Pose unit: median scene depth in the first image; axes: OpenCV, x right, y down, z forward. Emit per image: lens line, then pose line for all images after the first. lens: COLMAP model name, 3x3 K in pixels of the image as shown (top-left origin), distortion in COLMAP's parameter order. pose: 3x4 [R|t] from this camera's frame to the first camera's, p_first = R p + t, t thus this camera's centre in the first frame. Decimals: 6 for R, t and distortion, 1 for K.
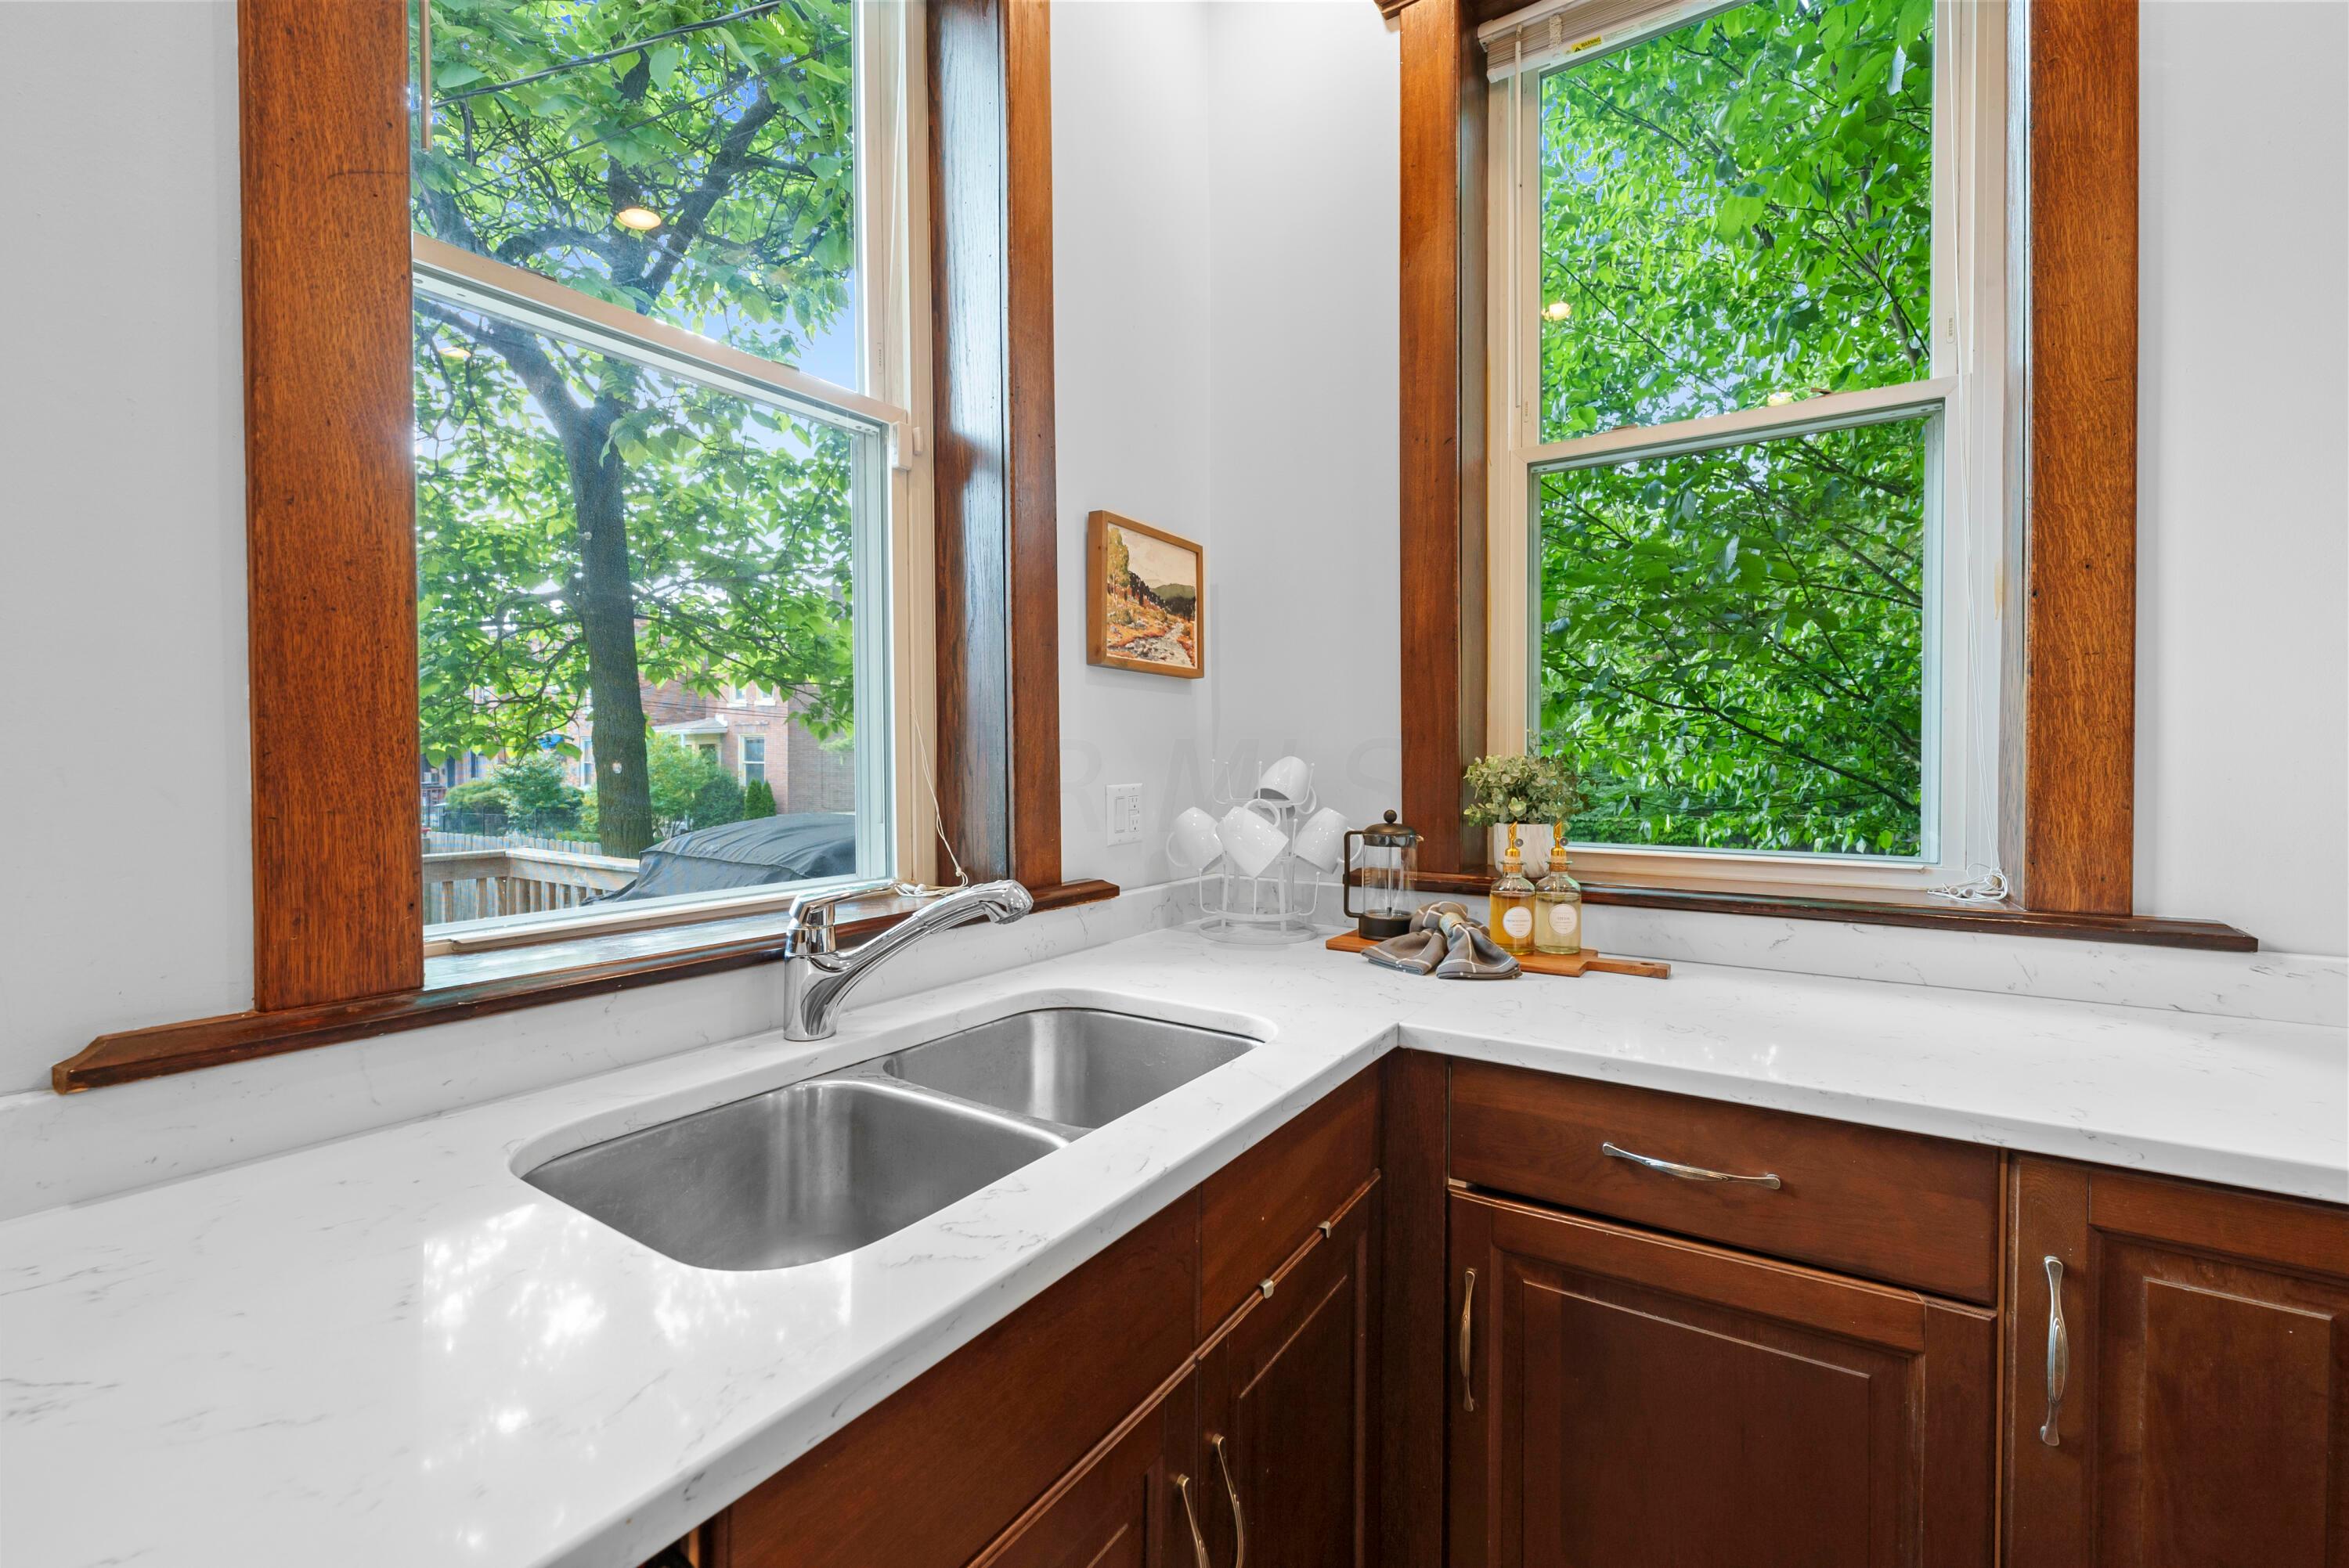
lens RADIAL K [[960.3, 0, 1181.1], [0, 960.3, 771.3], [0, 0, 1]] dist [-0.007025, 0.000118]
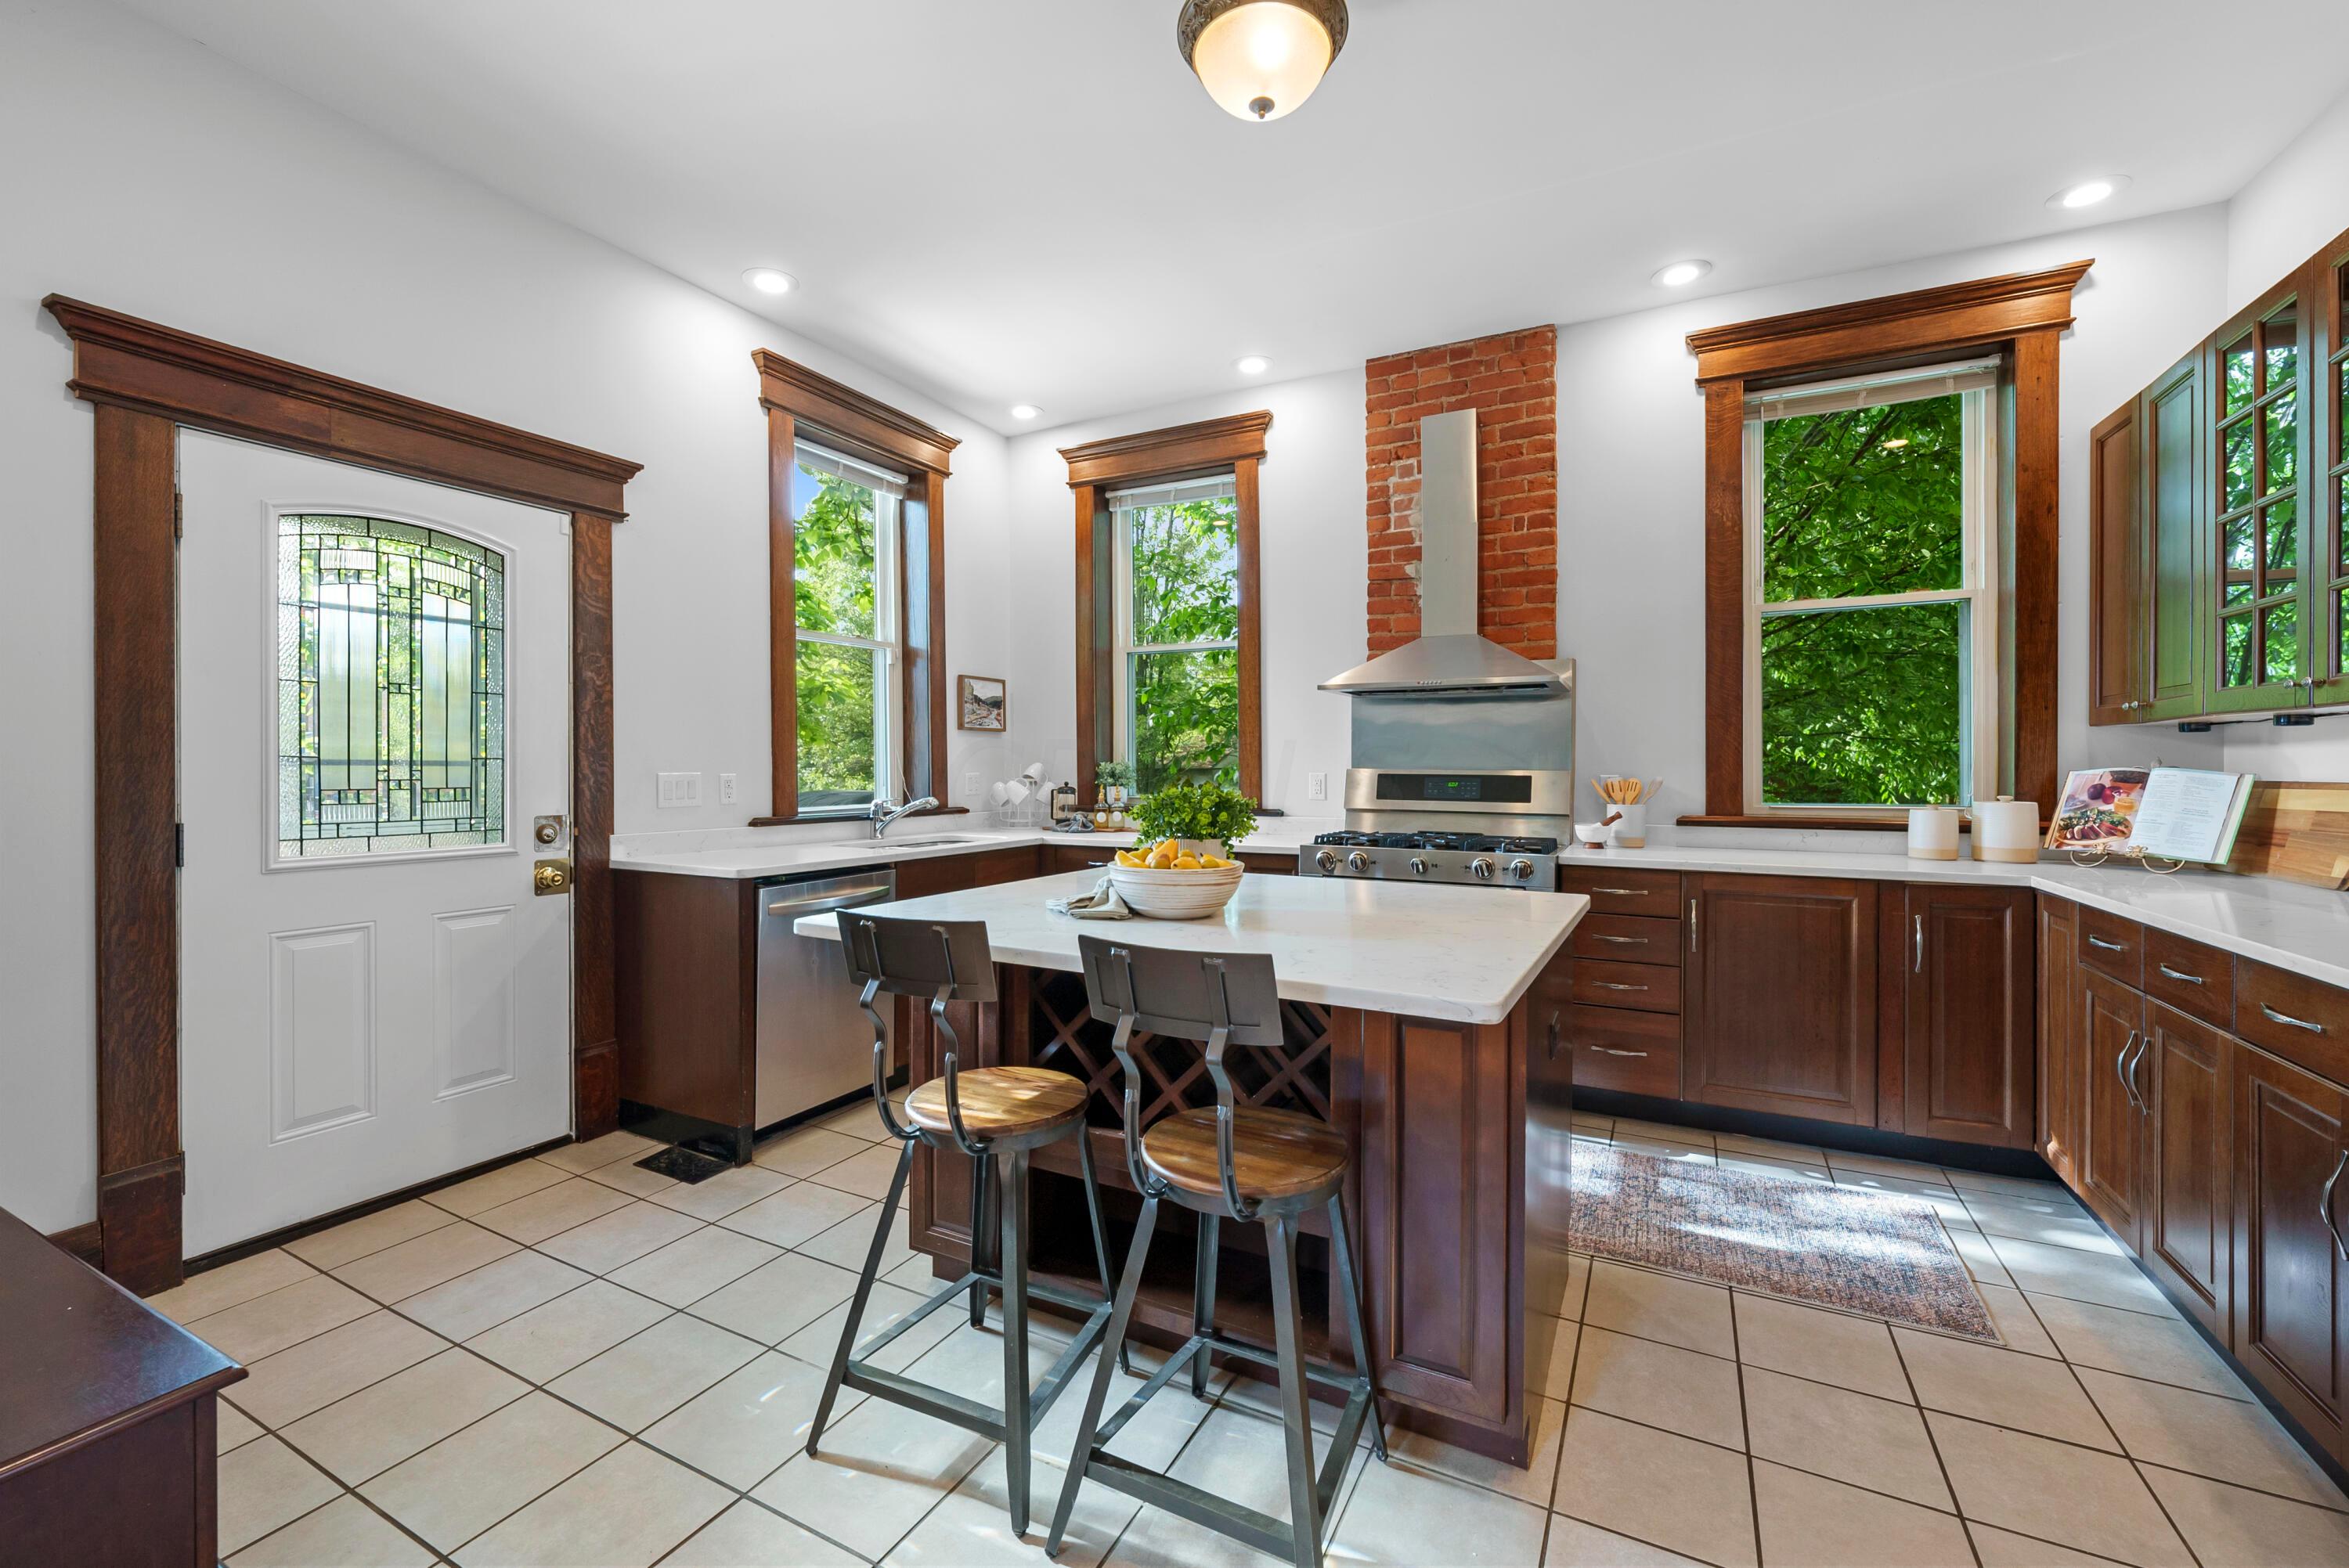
lens RADIAL K [[933.9, 0, 1174.9], [0, 933.9, 774.3], [0, 0, 1]] dist [0.002380, 0.000082]
pose [[0.994434, -0.000836, 0.105357, 0.242478], [0.000848, 1.000000, -0.000069, 0.019277], [-0.105356, 0.000158, 0.994435, -1.756993]]
